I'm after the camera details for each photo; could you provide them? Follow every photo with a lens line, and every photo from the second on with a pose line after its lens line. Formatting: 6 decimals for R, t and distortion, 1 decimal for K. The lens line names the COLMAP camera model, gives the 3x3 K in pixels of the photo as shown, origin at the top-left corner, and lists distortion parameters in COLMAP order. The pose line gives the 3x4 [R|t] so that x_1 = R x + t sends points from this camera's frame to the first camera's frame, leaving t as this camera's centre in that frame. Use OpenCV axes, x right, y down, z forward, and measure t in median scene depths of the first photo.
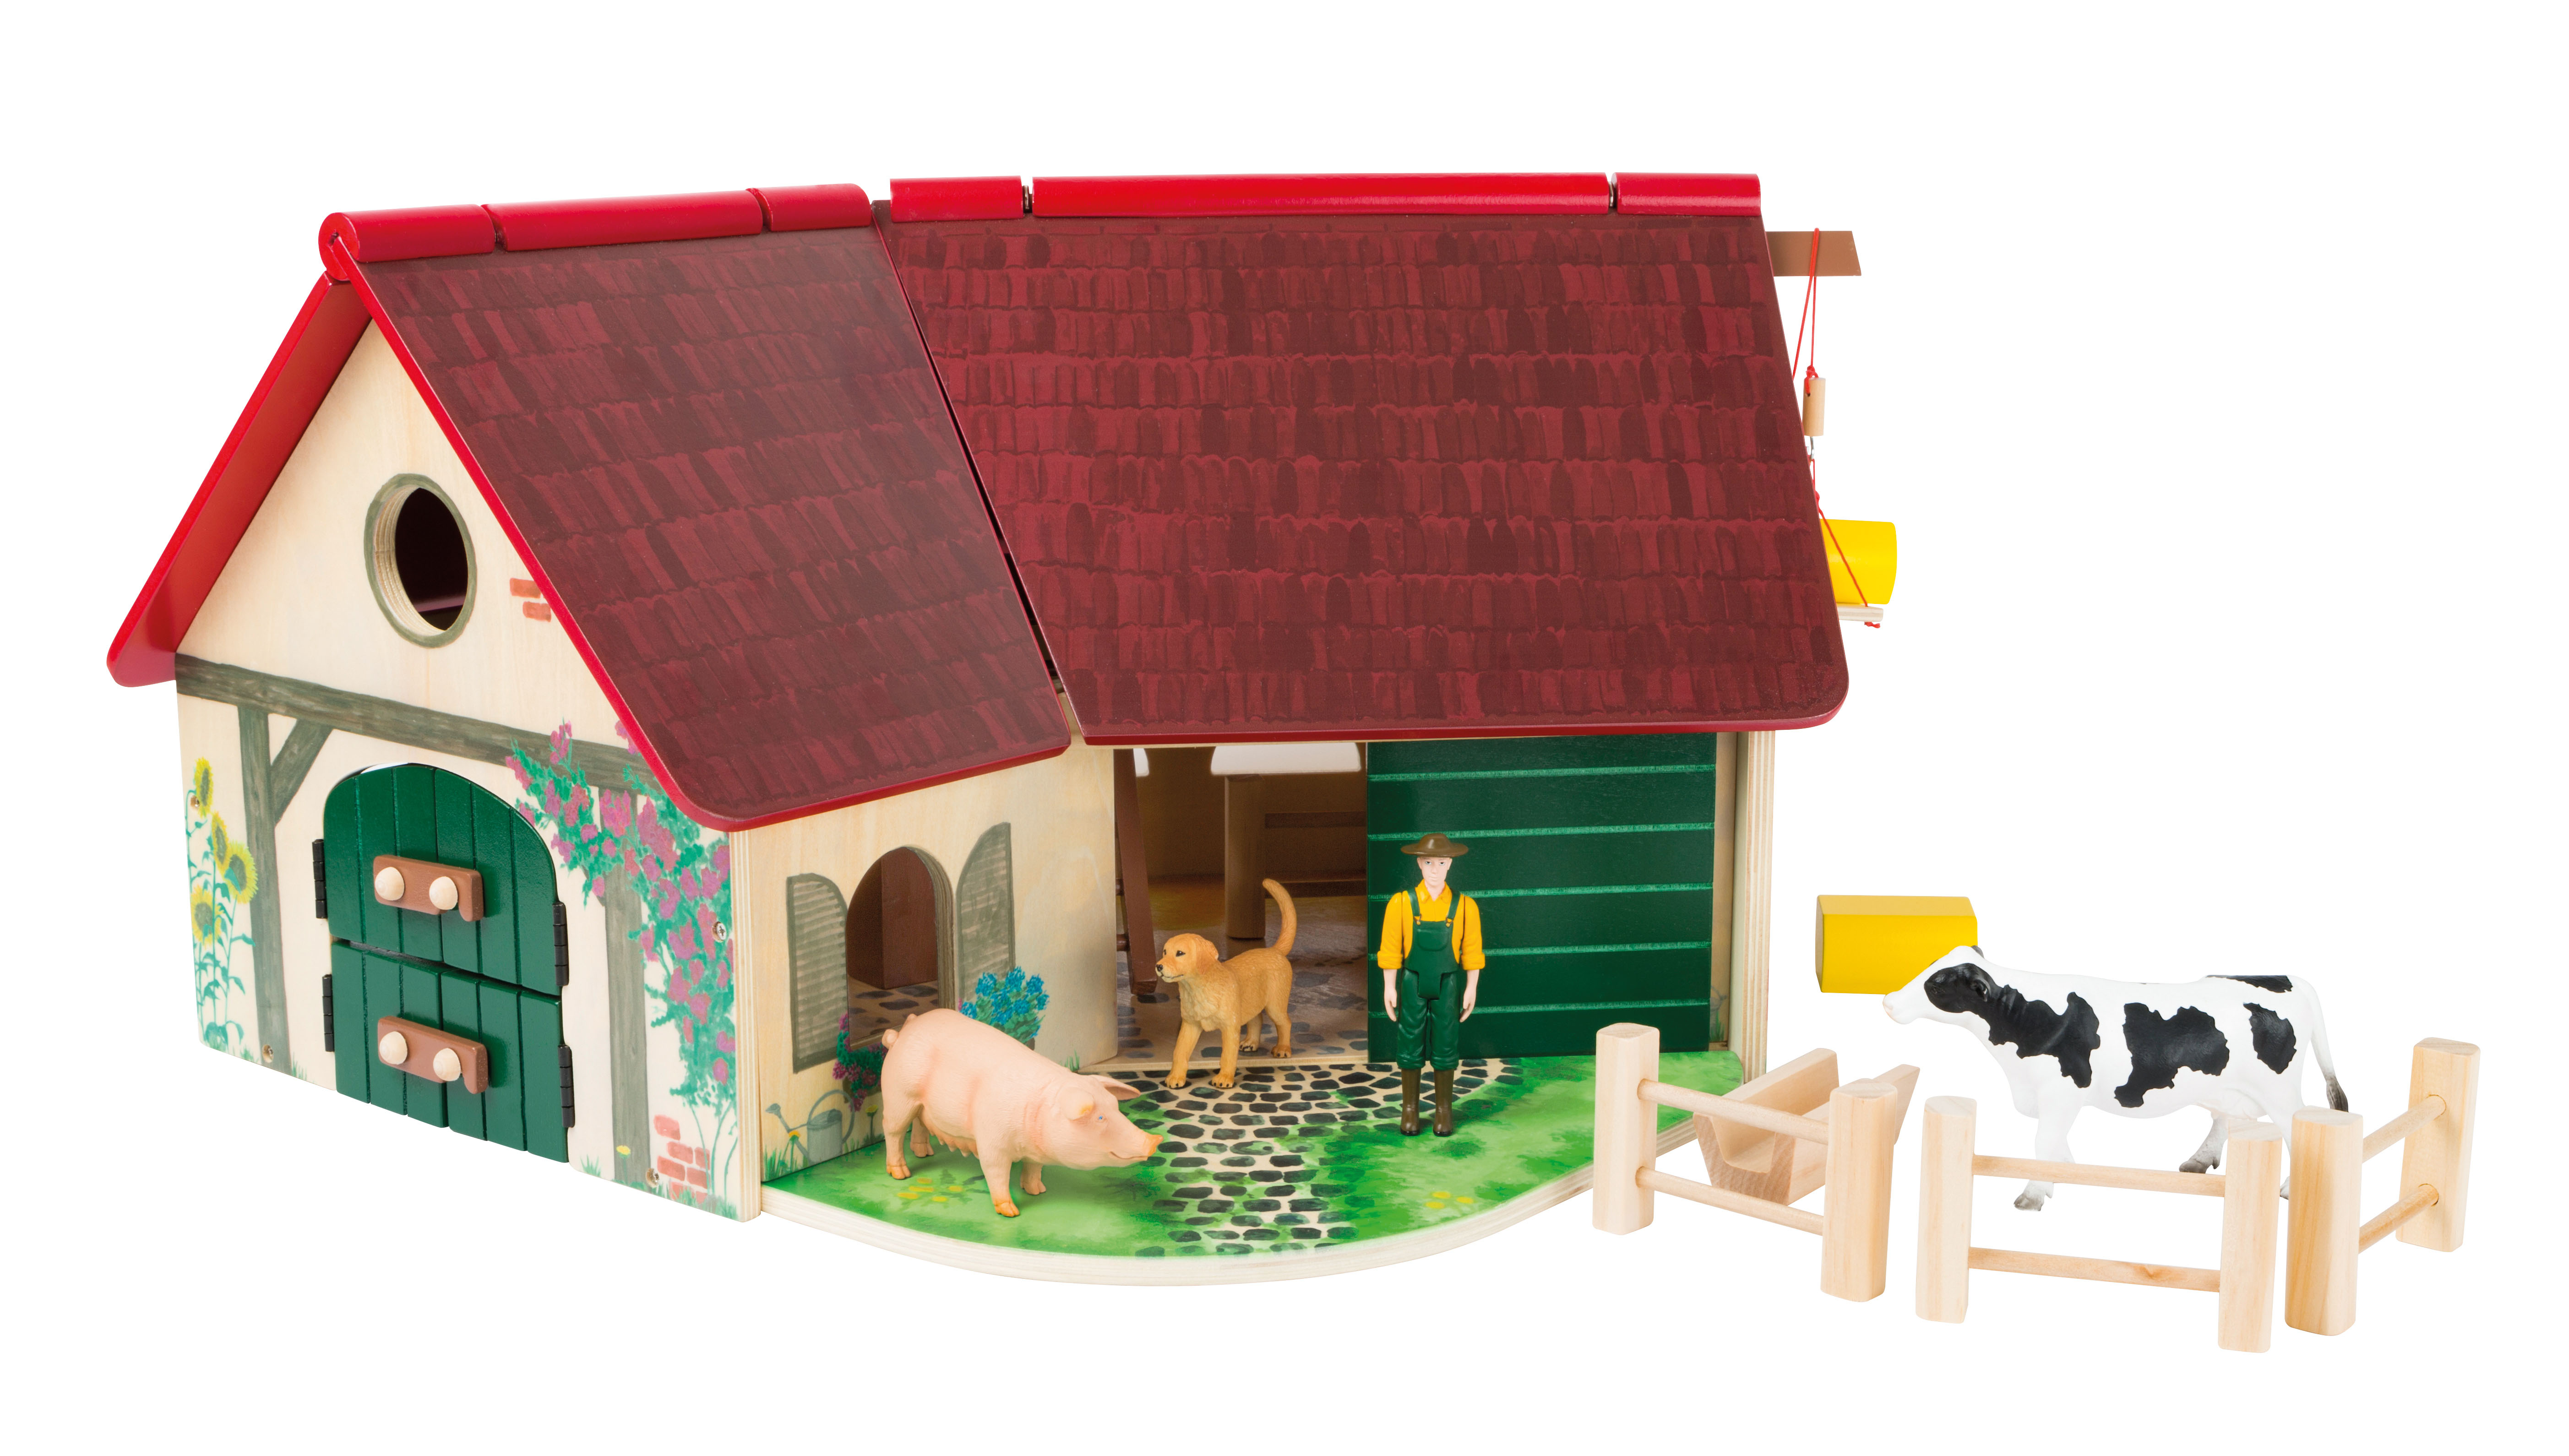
lens RADIAL K [[3576.5, 0, 1284.5], [0, 3576.5, 728.0], [0, 0, 1]] dist [-0.036358, -0.036818]
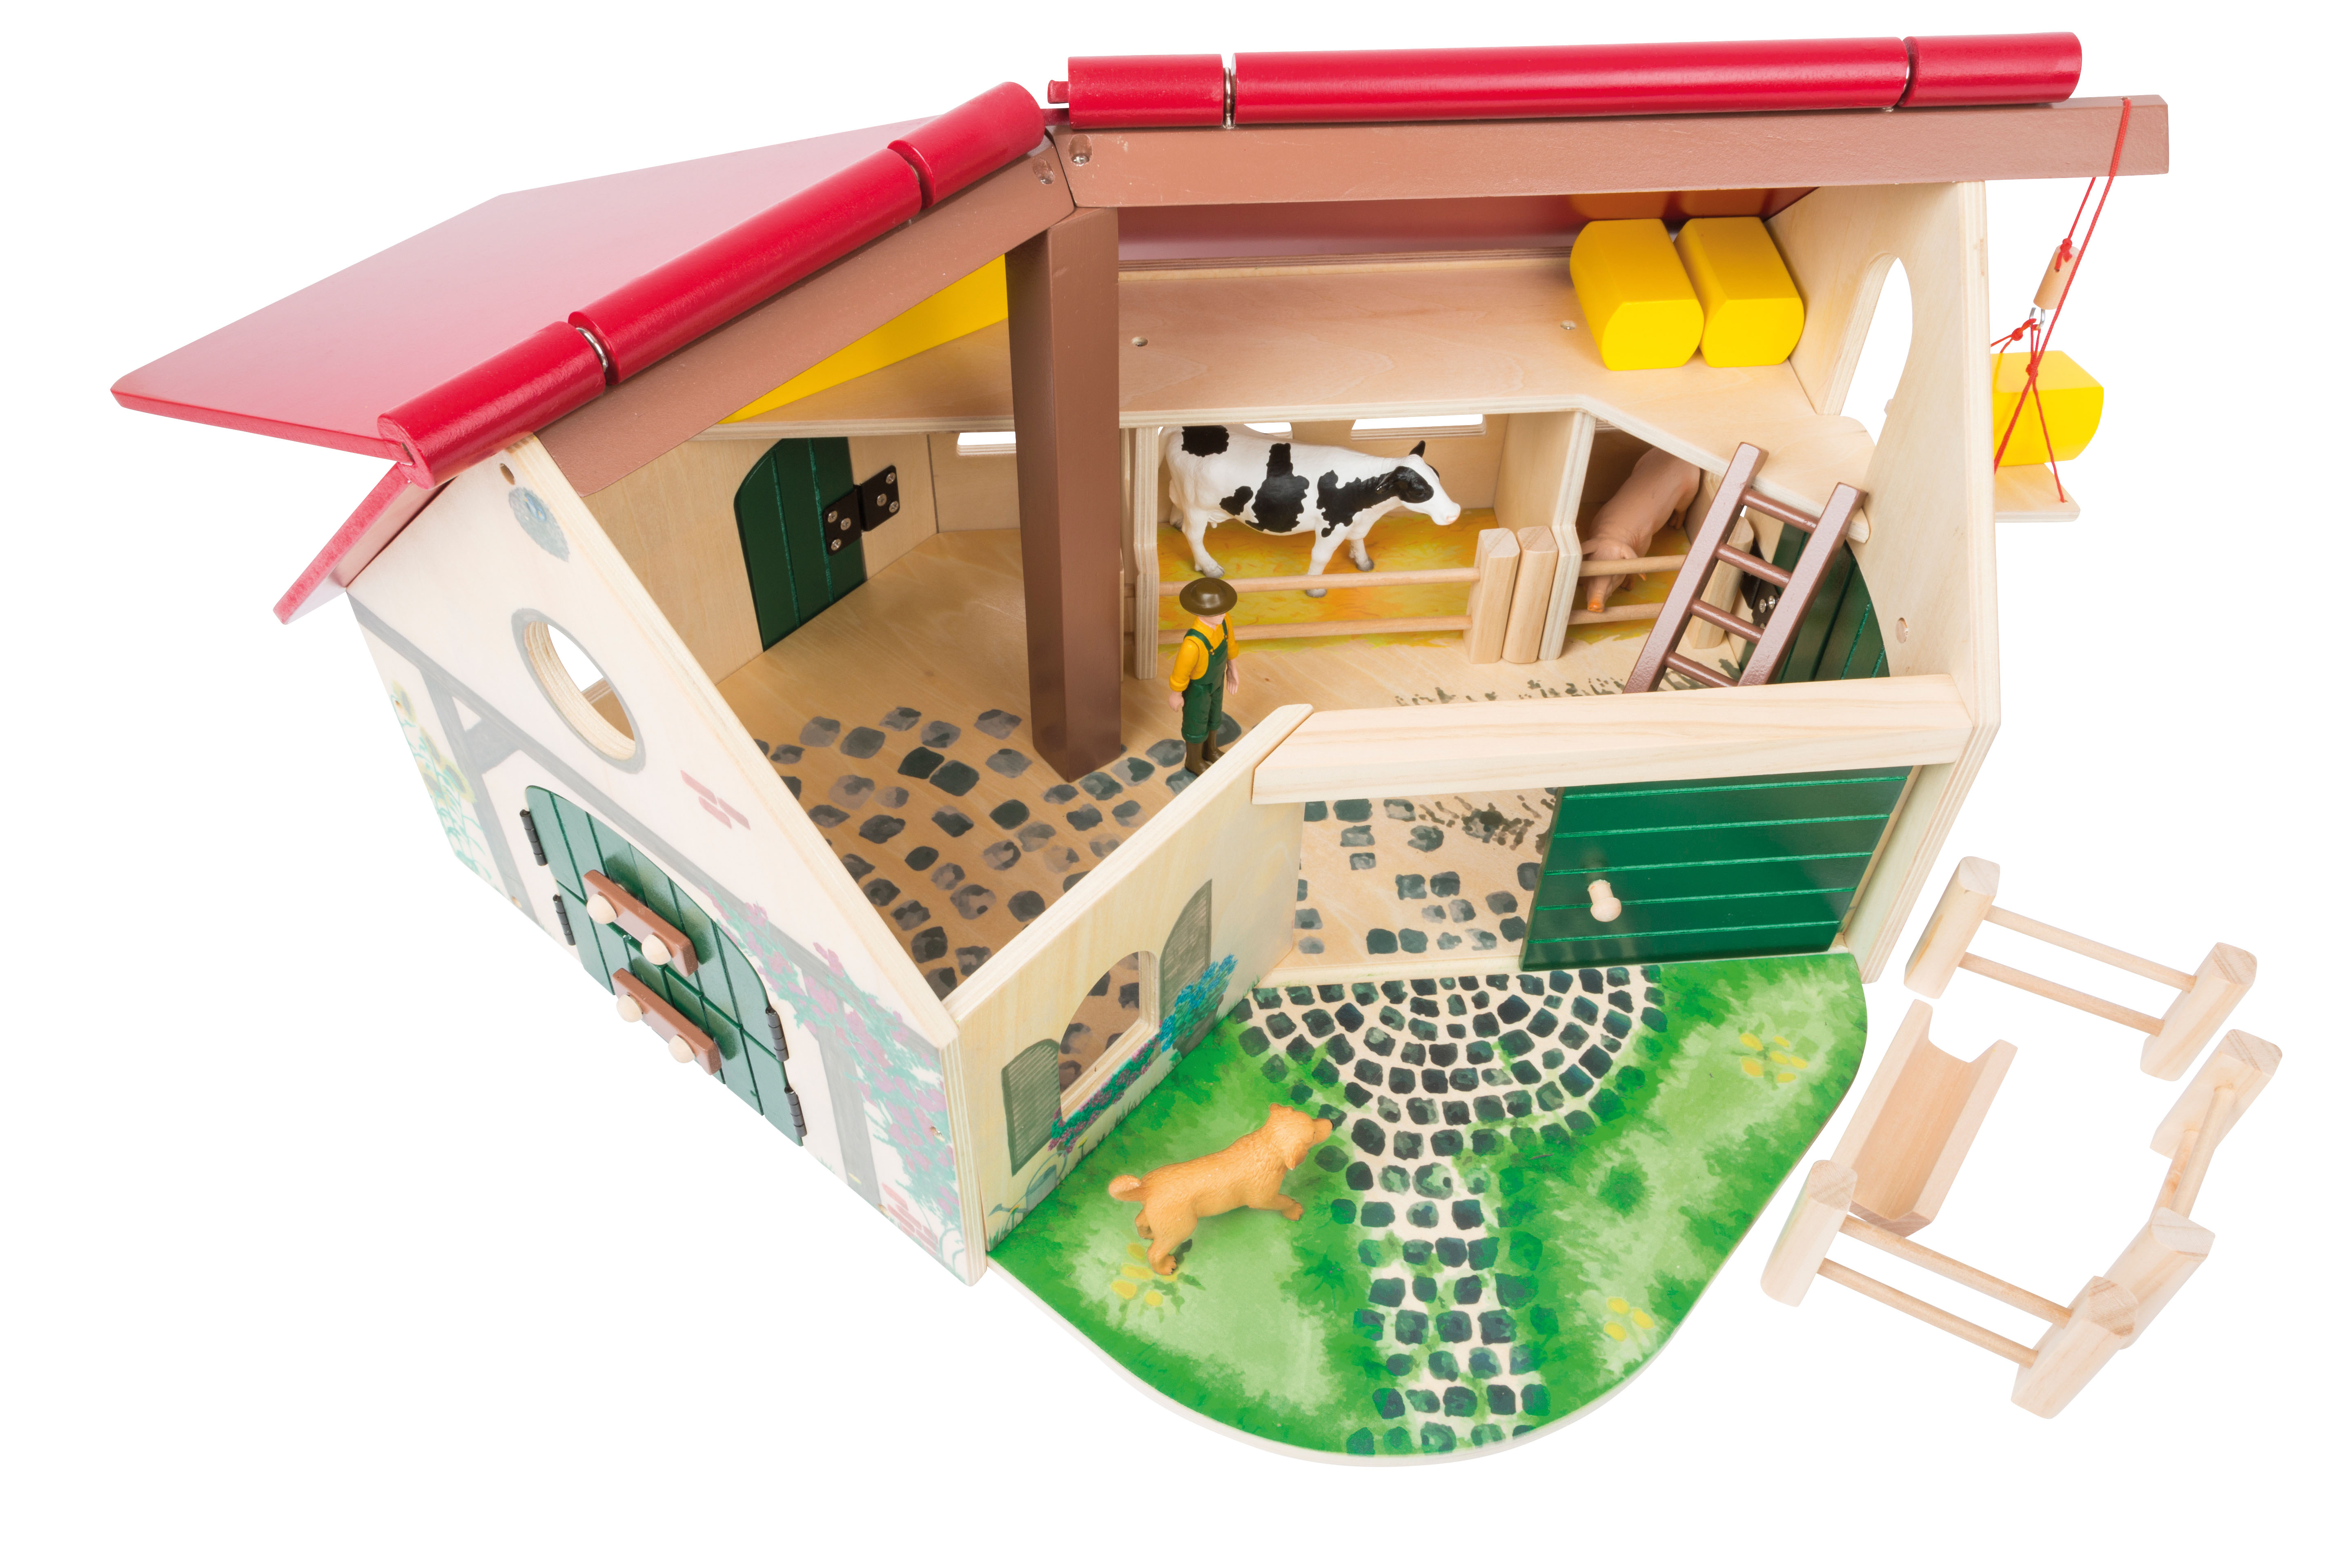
lens RADIAL K [[1911.2, 0, 1176.0], [0, 1911.2, 784.0], [0, 0, 1]] dist [0.046437, -0.001590]
pose [[0.999603, 0.027838, -0.004319, -0.085492], [-0.019788, 0.802956, 0.595710, -0.315841], [0.020052, -0.595388, 0.803188, 0.586180]]
